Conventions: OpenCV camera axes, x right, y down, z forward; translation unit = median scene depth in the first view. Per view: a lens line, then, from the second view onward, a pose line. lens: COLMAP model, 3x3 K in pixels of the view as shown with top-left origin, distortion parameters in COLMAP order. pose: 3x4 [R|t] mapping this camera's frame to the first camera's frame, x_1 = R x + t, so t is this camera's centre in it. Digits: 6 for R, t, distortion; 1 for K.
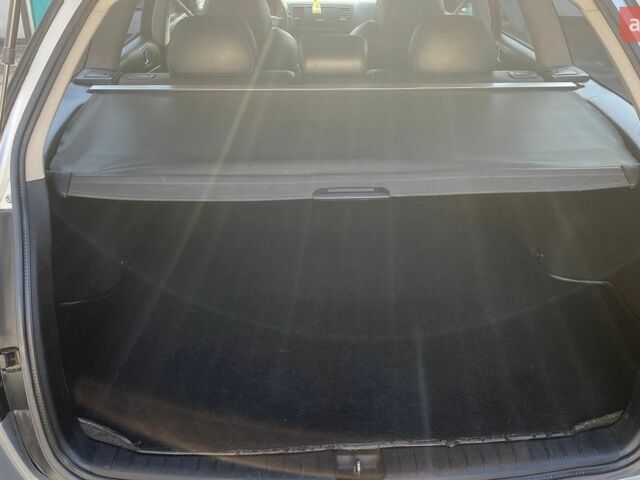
lens RADIAL K [[647.6, 0, 320.0], [0, 647.6, 240.0], [0, 0, 1]] dist [0.095178, -0.205938]
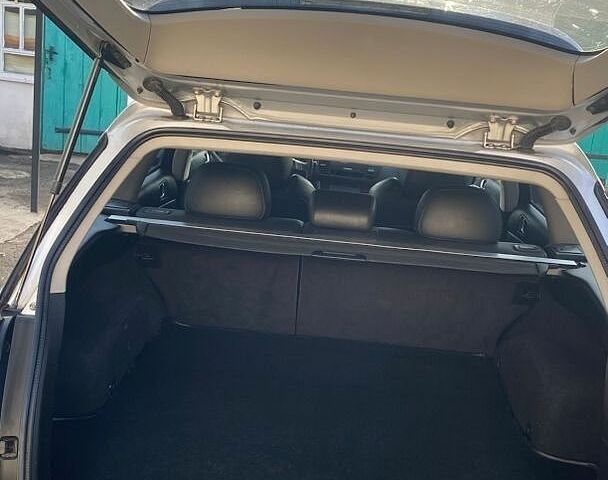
lens RADIAL K [[971.4, 0, 304.0], [0, 971.4, 240.0], [0, 0, 1]] dist [0.036570, 0.045674]
pose [[0.990854, 0.105659, -0.083933, 0.095141], [-0.121344, 0.969774, -0.211695, 0.096233], [0.059029, 0.219943, 0.973725, -0.494830]]
